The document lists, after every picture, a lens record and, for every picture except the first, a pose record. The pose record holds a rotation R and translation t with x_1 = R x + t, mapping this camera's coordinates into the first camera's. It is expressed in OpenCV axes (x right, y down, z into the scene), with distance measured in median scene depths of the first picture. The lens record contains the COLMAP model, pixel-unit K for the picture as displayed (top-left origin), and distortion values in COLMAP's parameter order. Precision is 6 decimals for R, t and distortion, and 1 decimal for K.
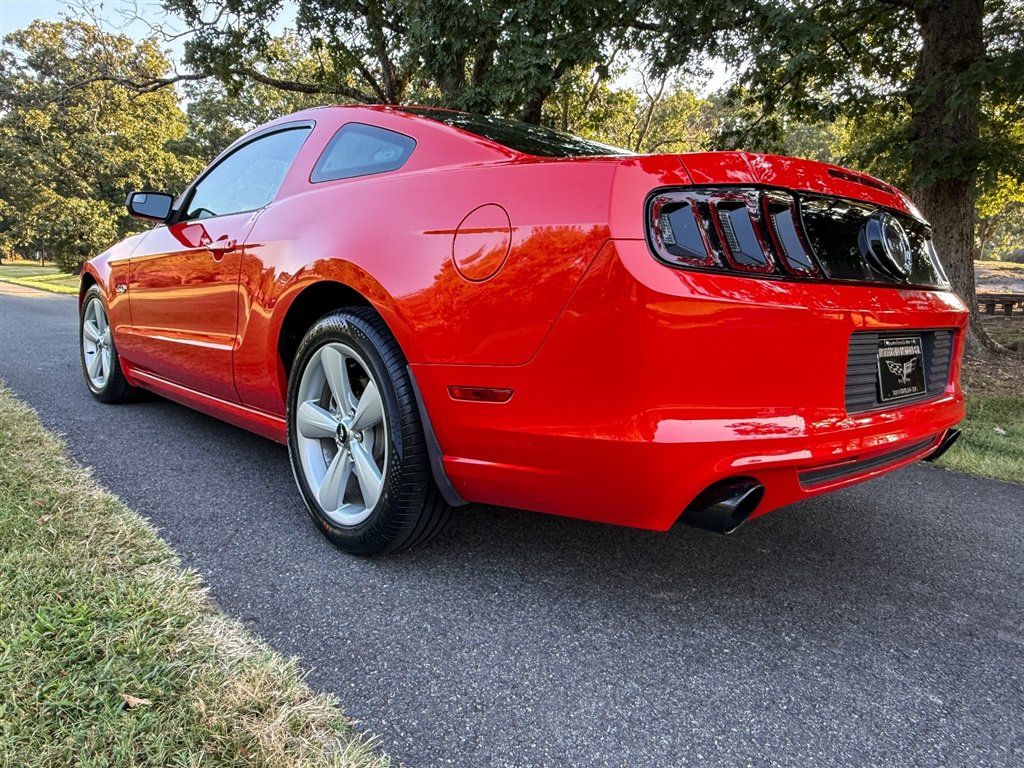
lens RADIAL K [[727.6, 0, 508.0], [0, 727.6, 378.4], [0, 0, 1]] dist [0.003381, -0.005837]
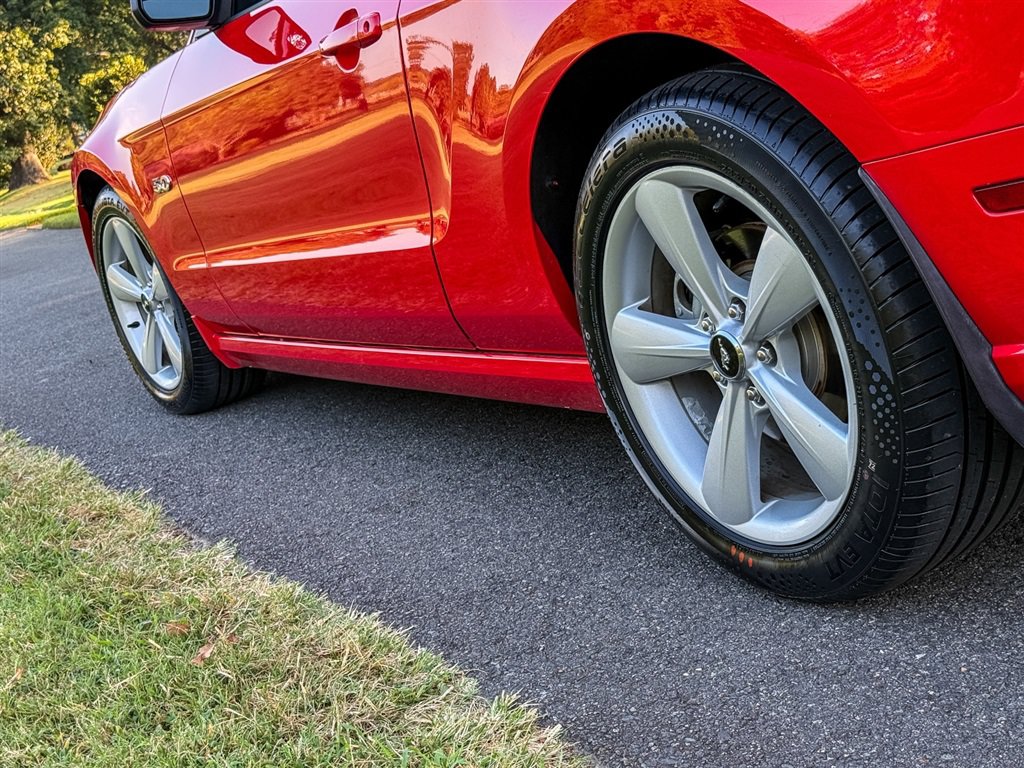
lens RADIAL K [[1565.6, 0, 508.1], [0, 1565.6, 395.5], [0, 0, 1]] dist [0.133321, 0.000000]
pose [[0.935129, -0.230418, -0.269150, -0.091598], [0.259711, 0.962503, 0.078341, -0.013367], [0.241007, -0.143160, 0.959907, 0.010812]]
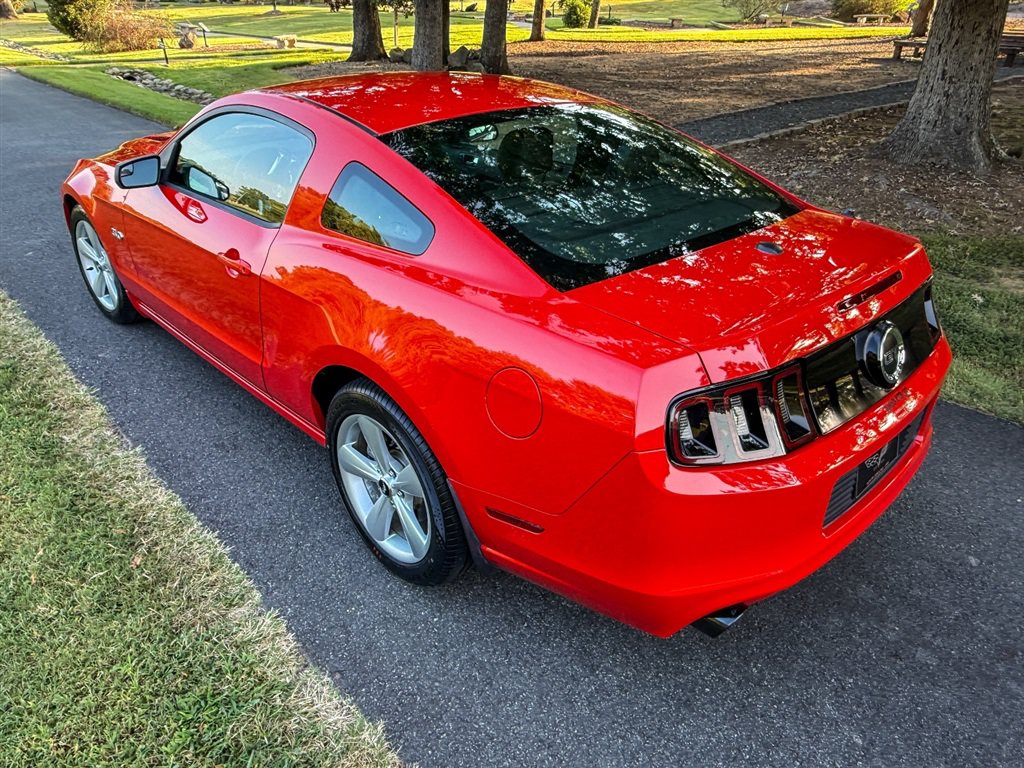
lens RADIAL K [[733.2, 0, 508.2], [0, 733.2, 381.9], [0, 0, 1]] dist [0.008044, -0.012907]
pose [[0.999386, -0.029051, 0.019596, -0.050590], [0.019928, 0.931139, 0.364120, -0.473671], [-0.028825, -0.363506, 0.931146, -0.012885]]
